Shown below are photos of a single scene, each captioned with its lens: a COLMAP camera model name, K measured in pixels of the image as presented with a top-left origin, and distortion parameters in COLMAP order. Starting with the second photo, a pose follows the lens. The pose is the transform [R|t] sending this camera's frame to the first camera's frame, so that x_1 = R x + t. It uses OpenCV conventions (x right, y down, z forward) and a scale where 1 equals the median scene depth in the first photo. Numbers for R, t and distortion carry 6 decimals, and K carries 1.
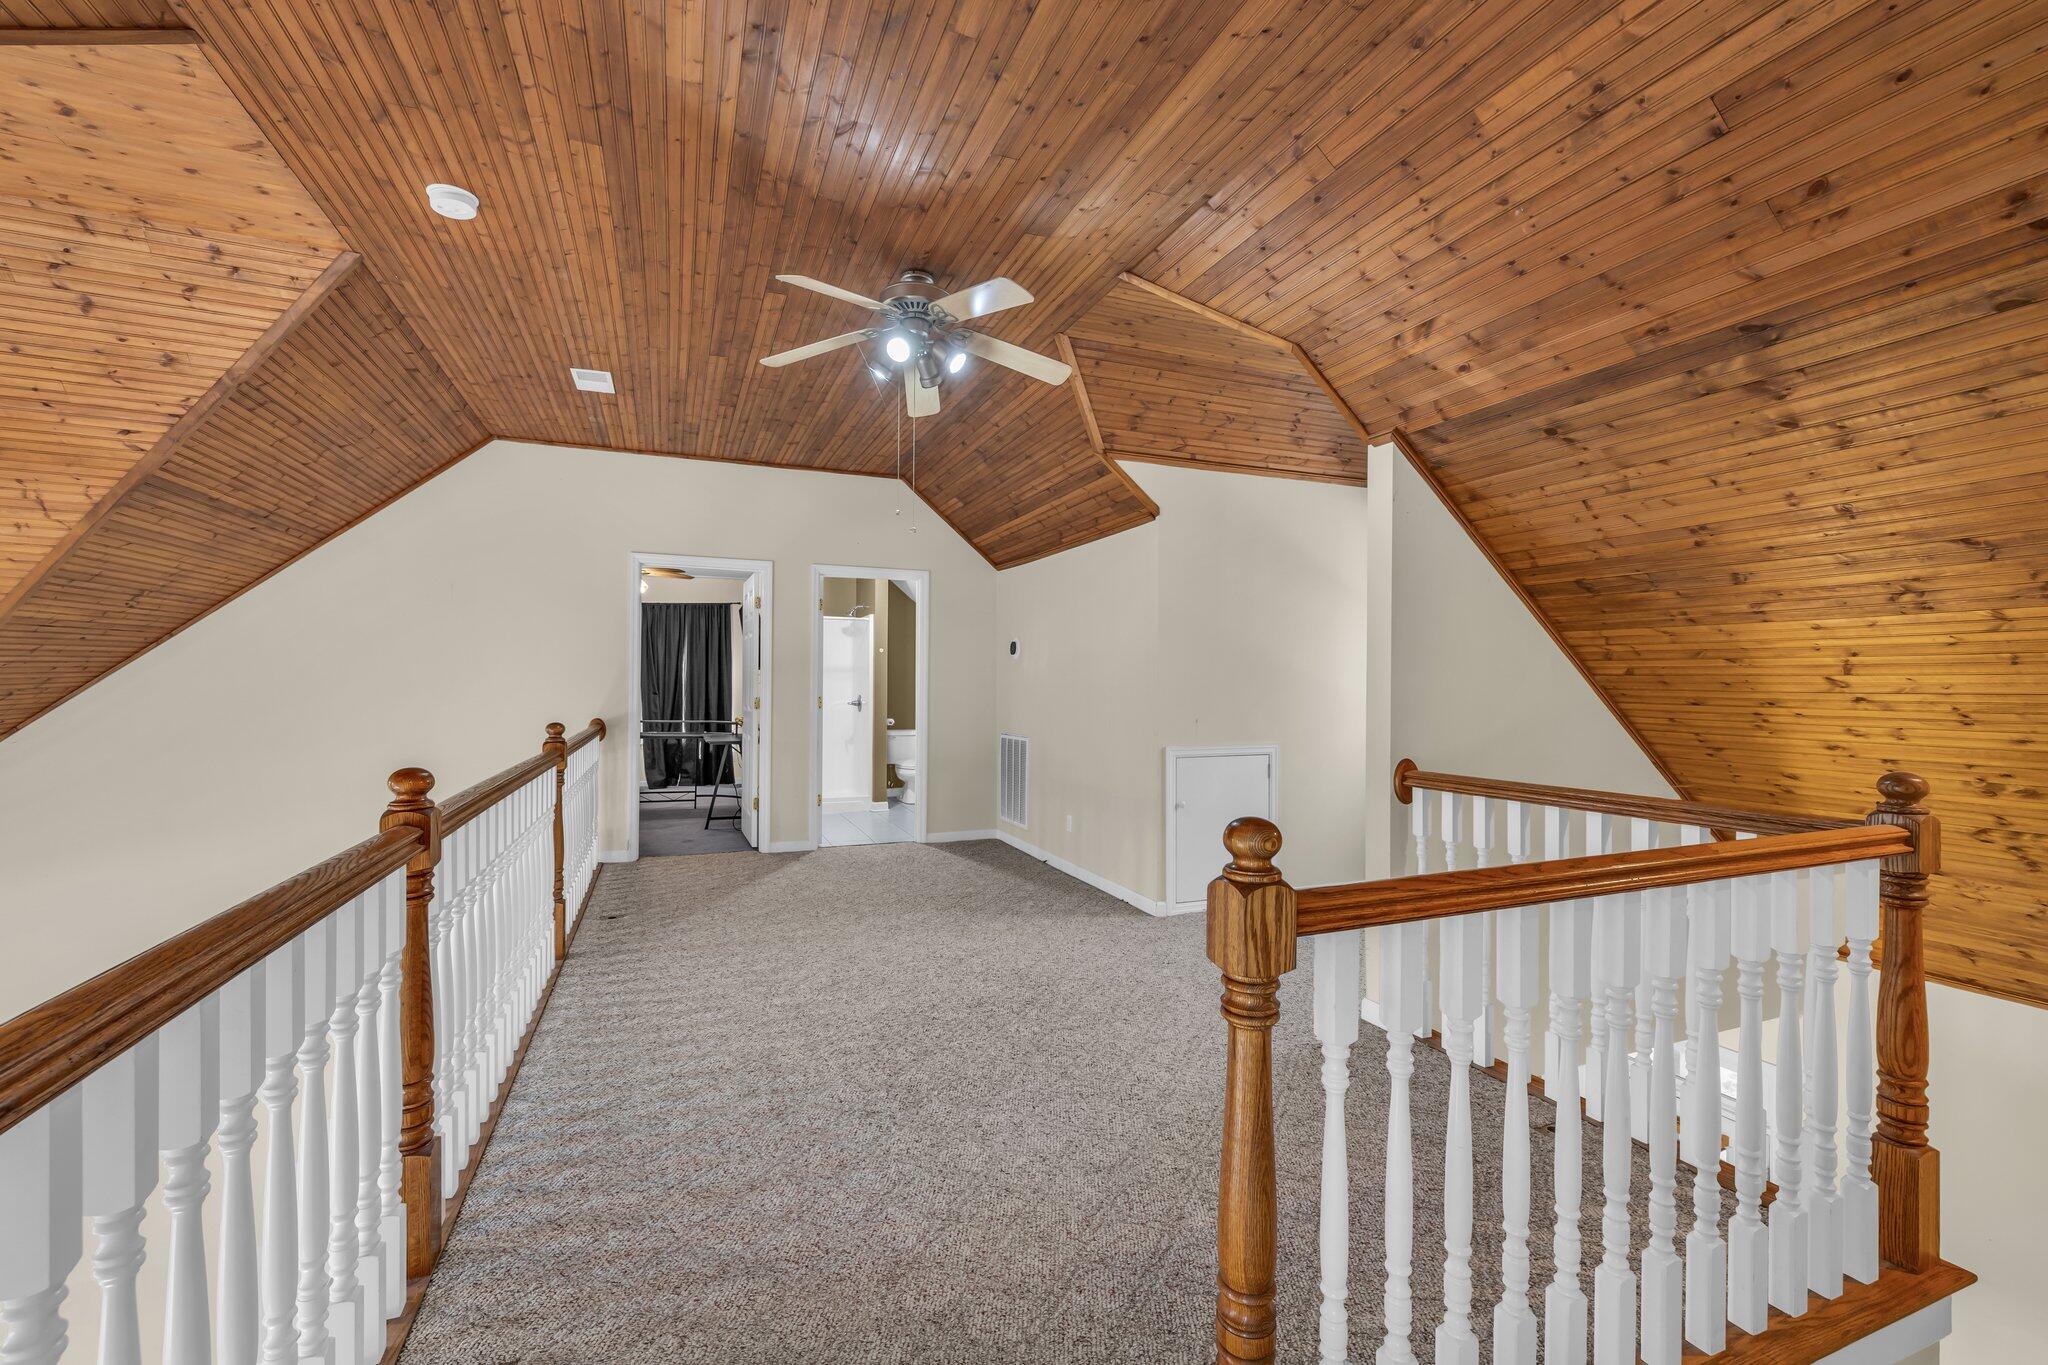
lens RADIAL K [[871.3, 0, 1023.6], [0, 871.3, 677.8], [0, 0, 1]] dist [-0.000038, -0.000318]
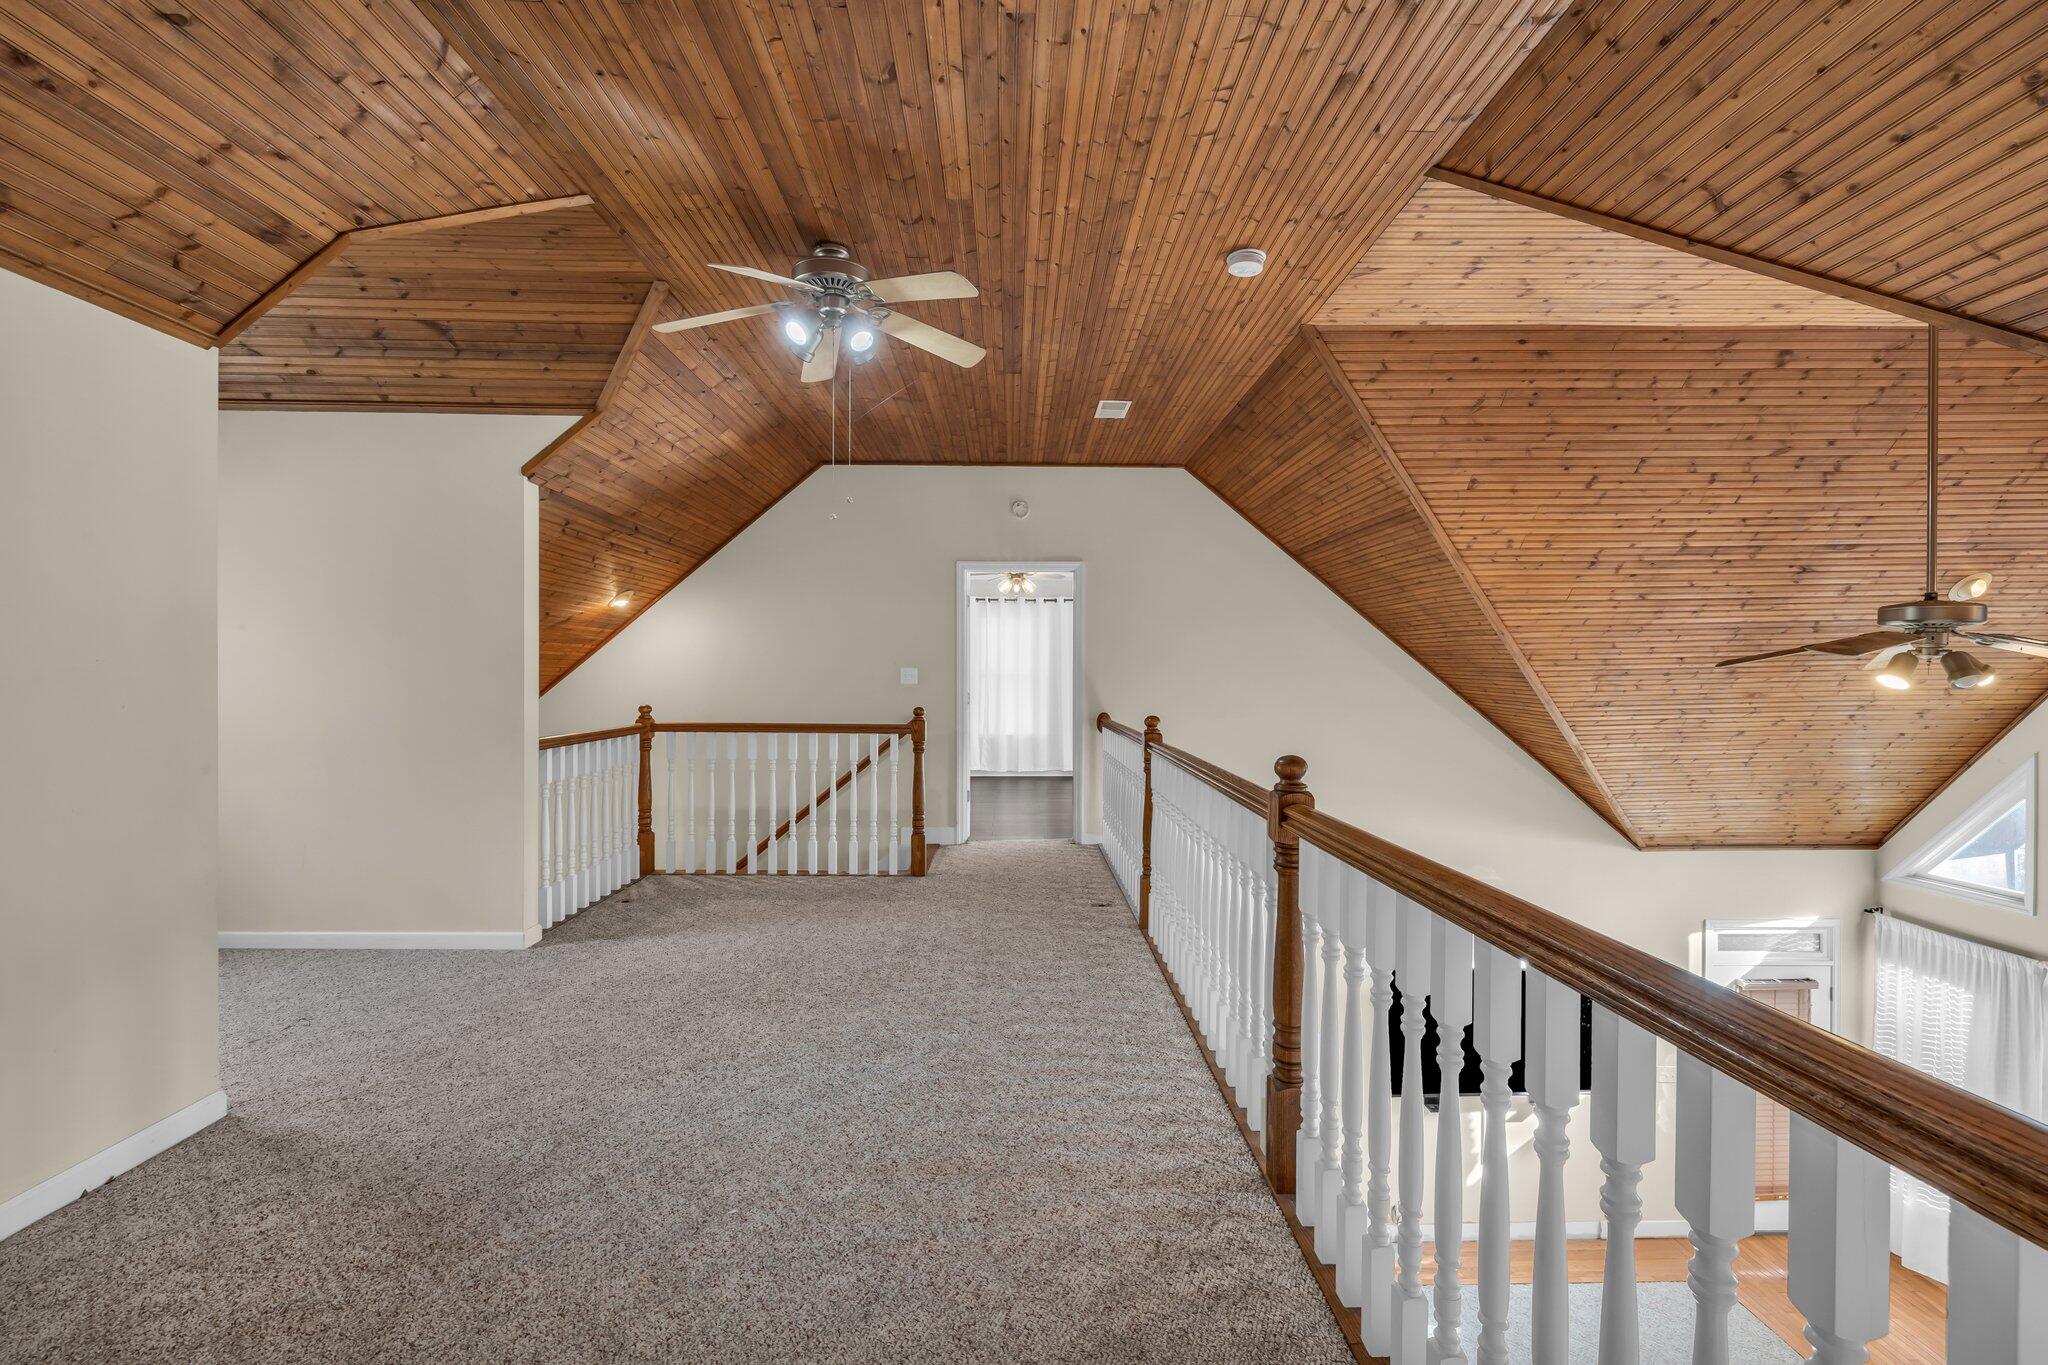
lens RADIAL K [[871.3, 0, 1023.6], [0, 871.3, 677.8], [0, 0, 1]] dist [-0.000038, -0.000318]
pose [[-0.934172, -0.009053, 0.356708, -0.578701], [-0.011720, 0.999917, -0.005318, 0.008032], [-0.356631, -0.009148, -0.934201, 1.580788]]
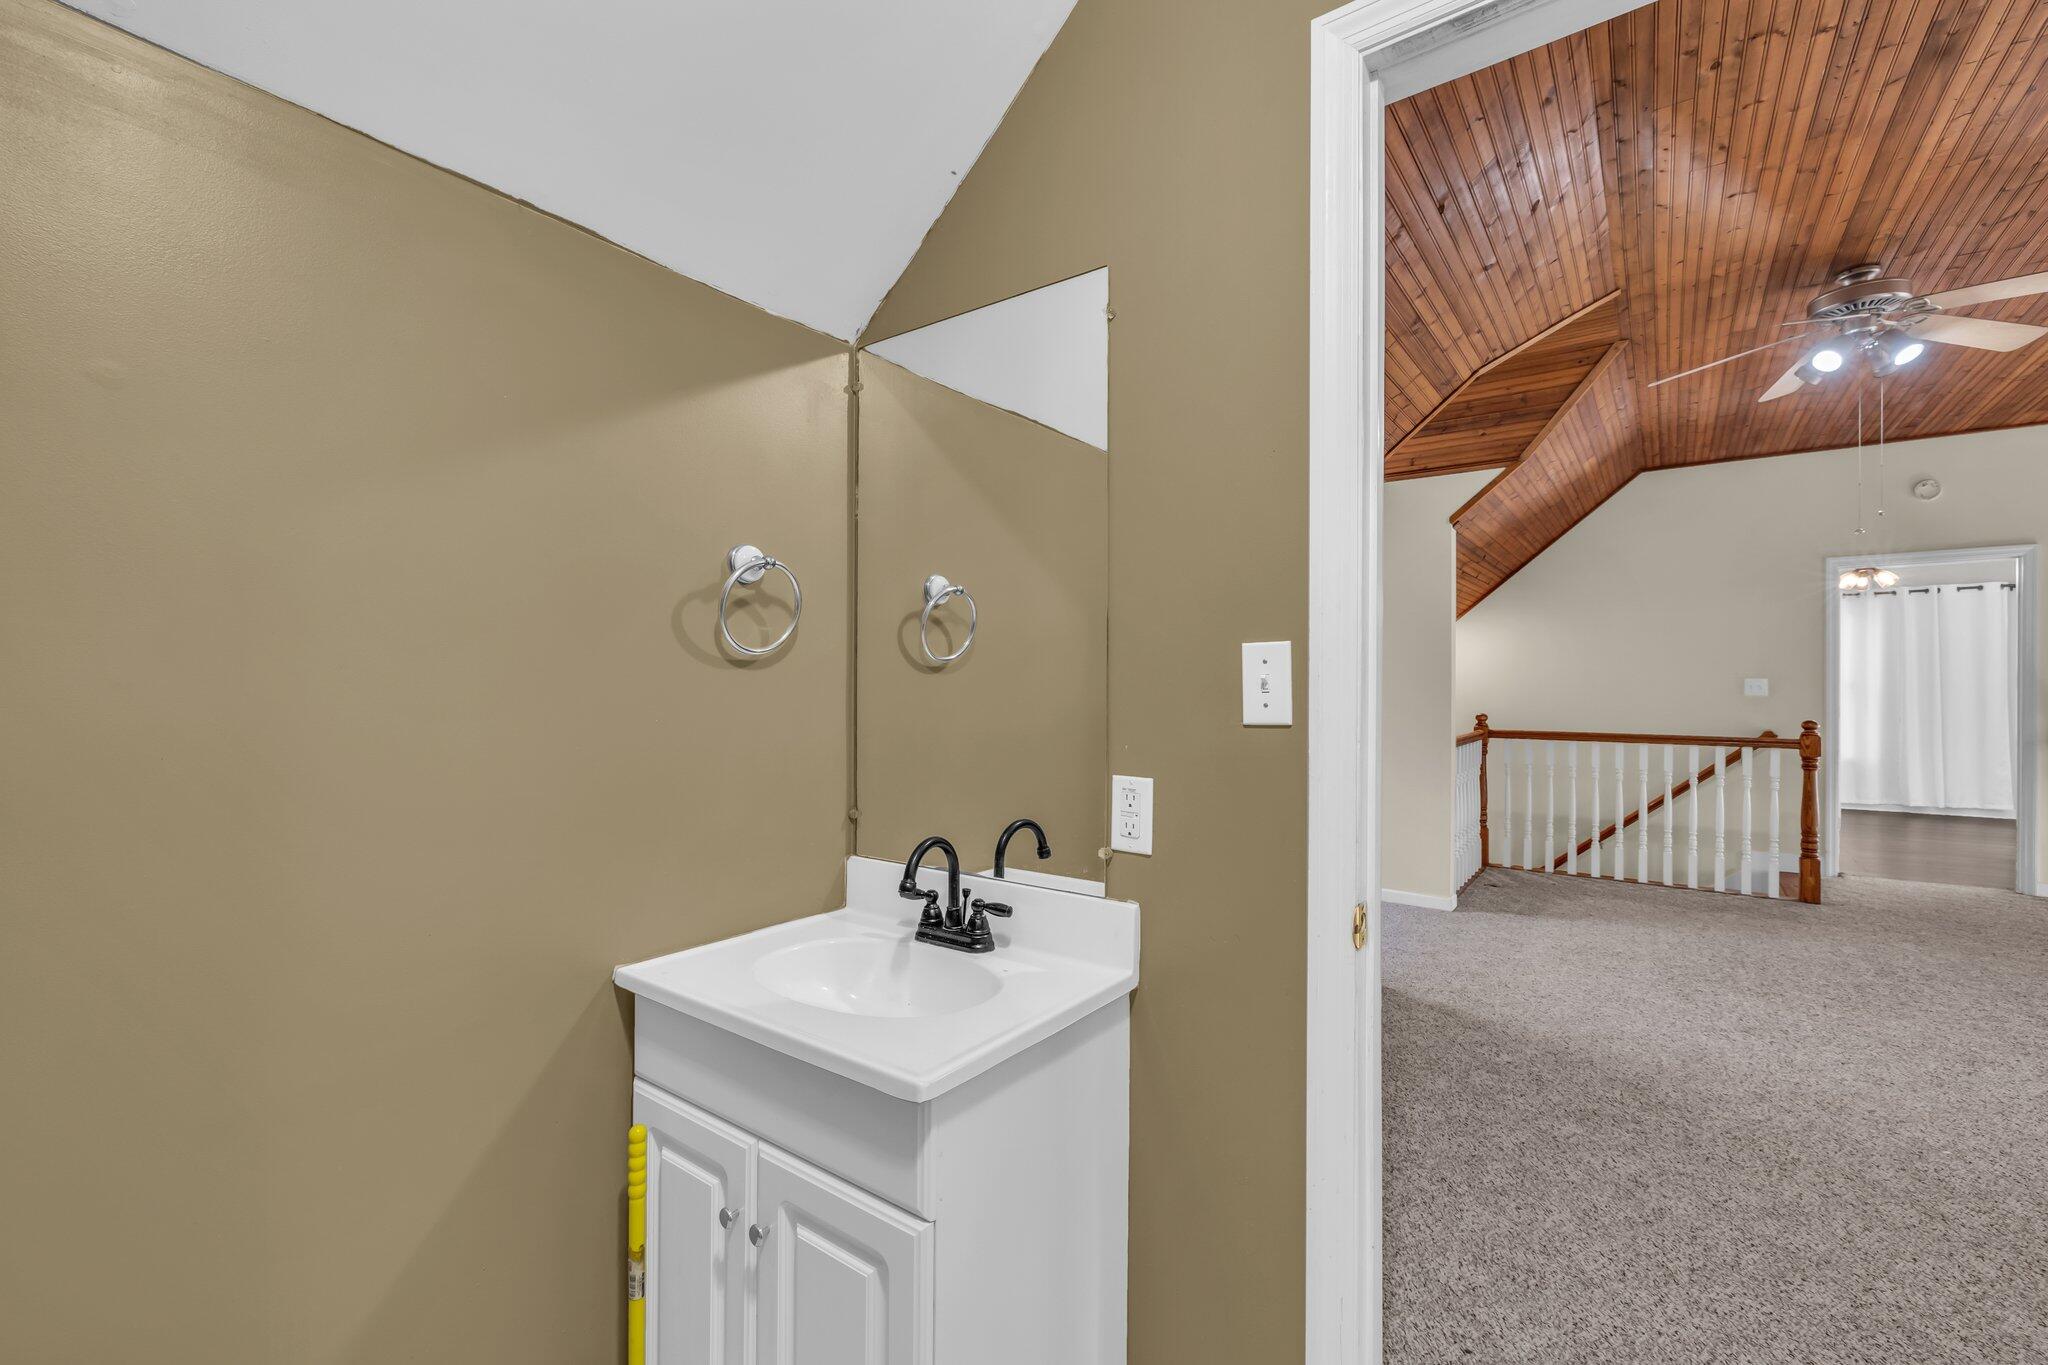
lens RADIAL K [[871.3, 0, 1023.6], [0, 871.3, 677.8], [0, 0, 1]] dist [-0.000038, -0.000318]
pose [[-0.526957, 0.004939, 0.849878, -0.407992], [-0.011642, 0.999847, -0.013029, 0.017488], [-0.849812, -0.016760, -0.526819, 2.005808]]
